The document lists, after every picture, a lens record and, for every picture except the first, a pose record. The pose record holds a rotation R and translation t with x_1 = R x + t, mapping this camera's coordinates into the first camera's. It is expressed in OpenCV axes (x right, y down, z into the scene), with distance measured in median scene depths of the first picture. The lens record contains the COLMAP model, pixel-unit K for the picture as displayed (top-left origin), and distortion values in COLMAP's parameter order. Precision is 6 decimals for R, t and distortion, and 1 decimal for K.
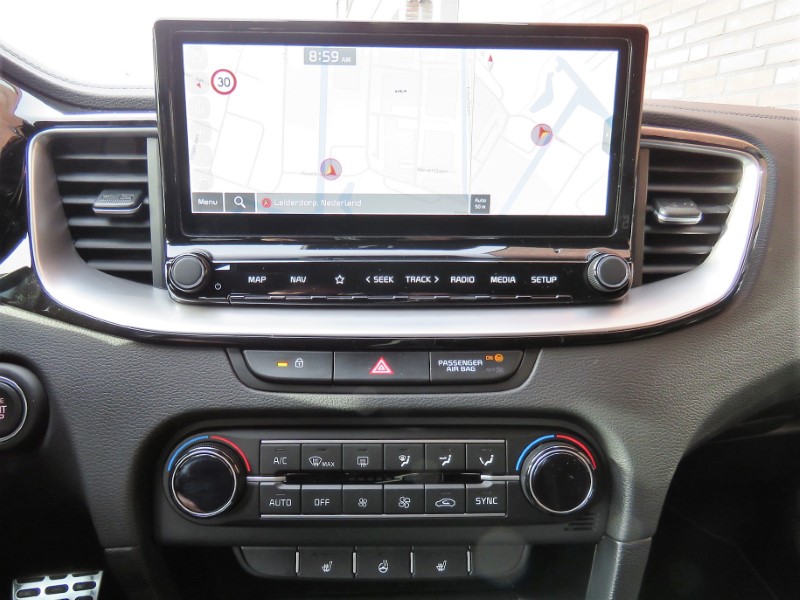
lens RADIAL K [[503.2, 0, 402.9], [0, 503.2, 317.0], [0, 0, 1]] dist [0.012967, 0.004023]
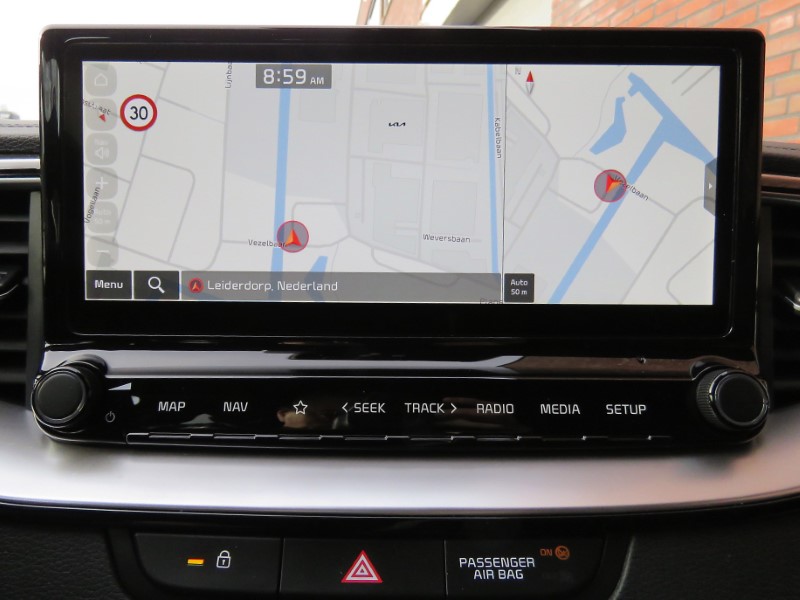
lens RADIAL K [[503.2, 0, 399.0], [0, 503.2, 299.4], [0, 0, 1]] dist [0.012967, 0.004023]
pose [[0.999819, 0.000415, -0.019003, 0.010554], [-0.002719, 0.992600, -0.121397, -0.132426], [0.018812, 0.121427, 0.992422, 0.356774]]
